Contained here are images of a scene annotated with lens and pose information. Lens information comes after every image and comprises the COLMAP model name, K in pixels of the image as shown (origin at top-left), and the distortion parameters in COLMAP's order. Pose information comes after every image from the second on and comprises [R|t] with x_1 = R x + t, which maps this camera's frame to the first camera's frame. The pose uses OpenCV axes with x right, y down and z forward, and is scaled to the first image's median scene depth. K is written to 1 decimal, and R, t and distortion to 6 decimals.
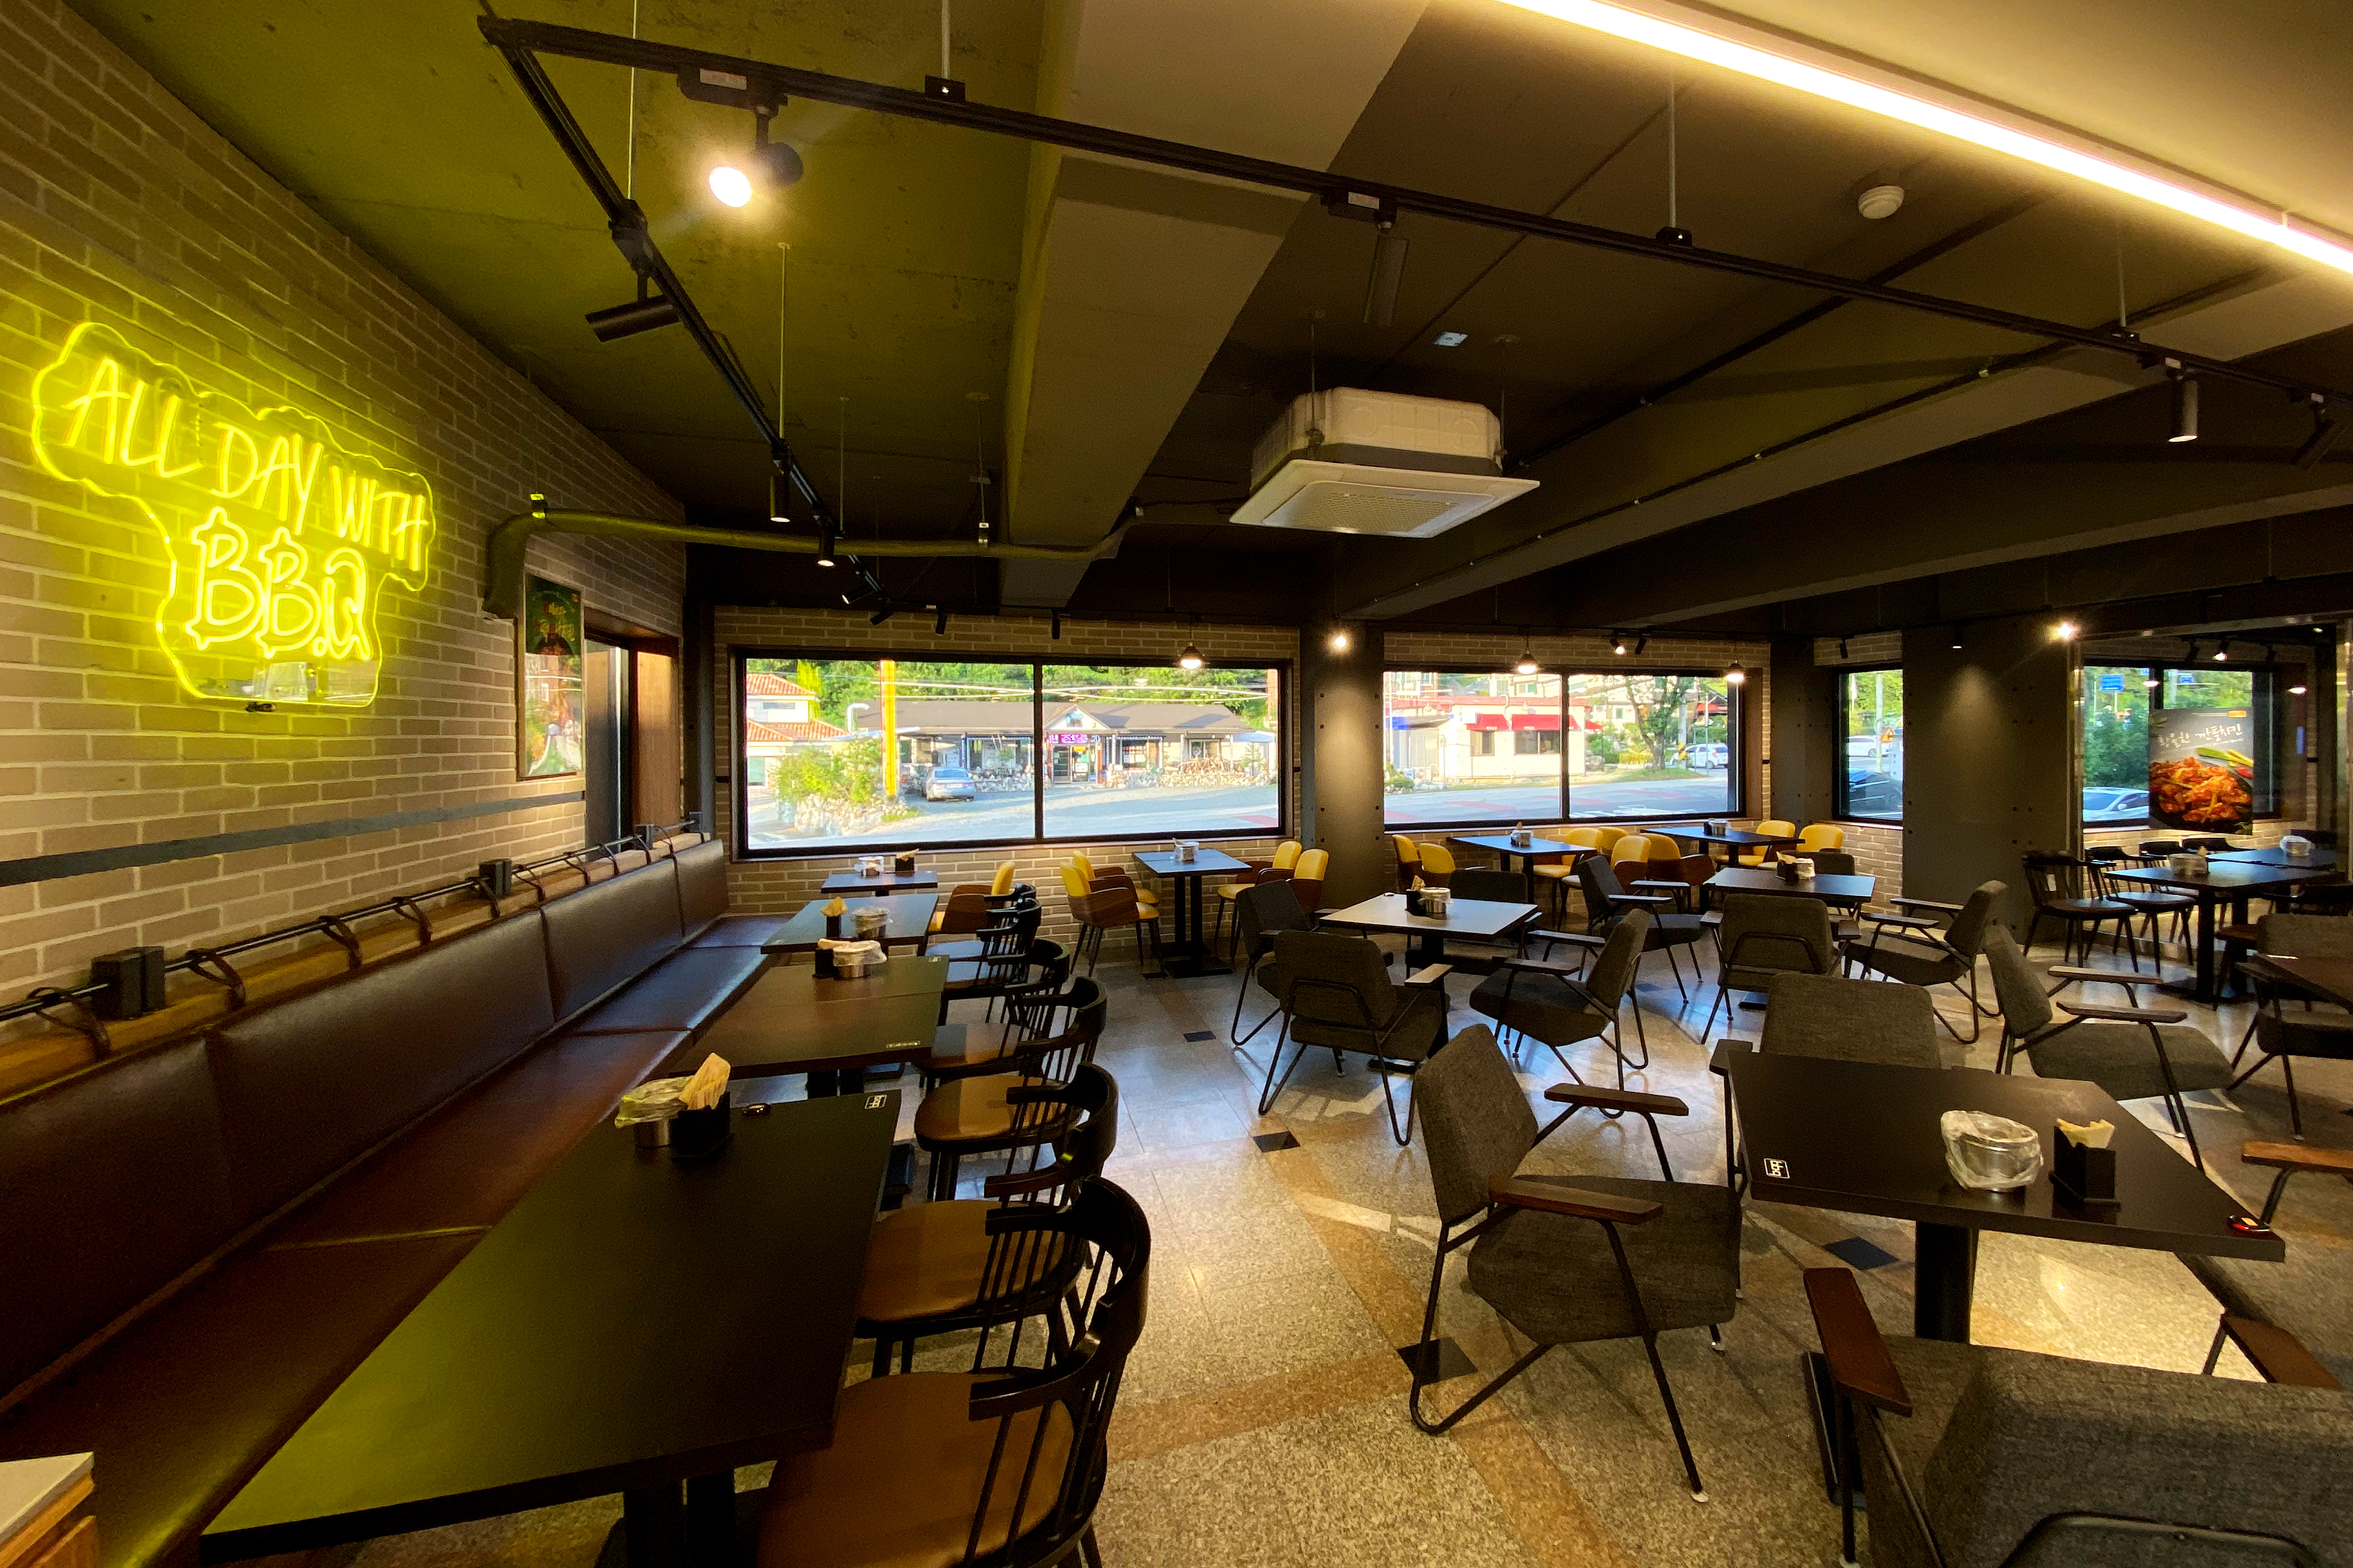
lens RADIAL K [[892.1, 0, 1339.3], [0, 892.1, 759.3], [0, 0, 1]] dist [-0.026885, -0.001507]
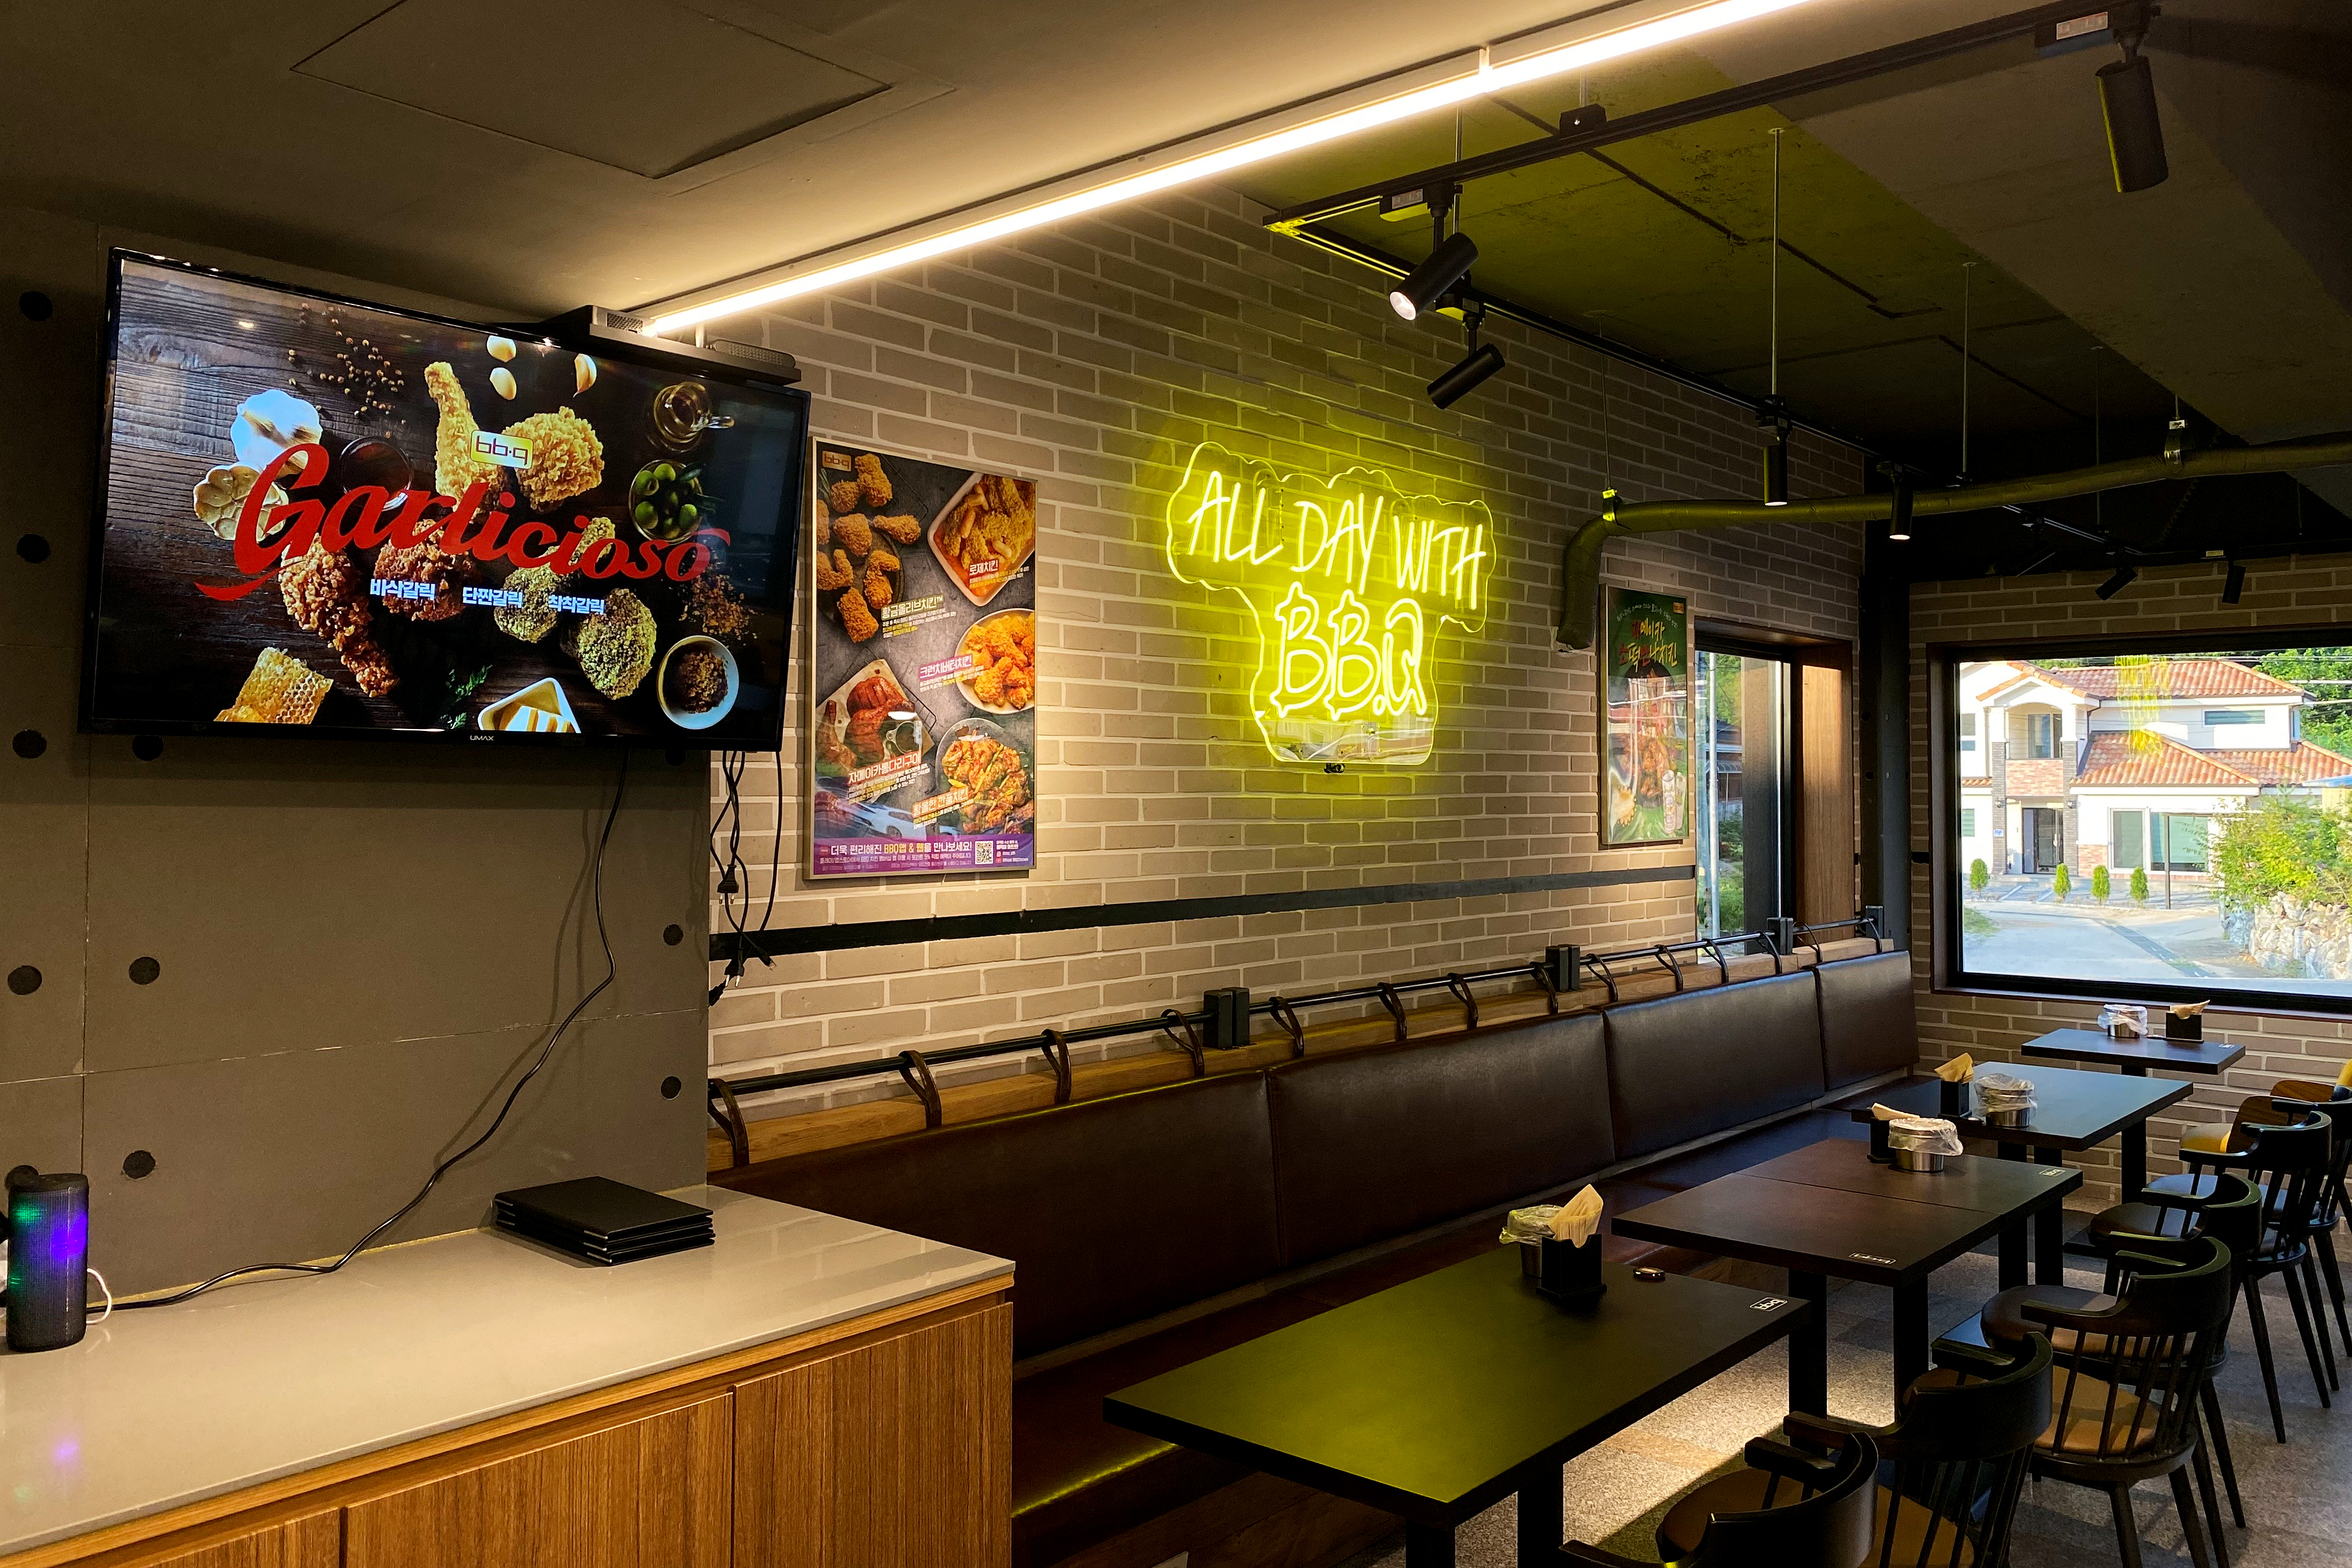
lens RADIAL K [[1764.0, 0, 1177.6], [0, 1764.0, 780.3], [0, 0, 1]] dist [-0.007281, -0.006911]
pose [[0.435596, 0.000954, -0.900142, 0.459719], [-0.021583, 0.999723, -0.009385, -0.019575], [0.899883, 0.023516, 0.435496, -0.071400]]
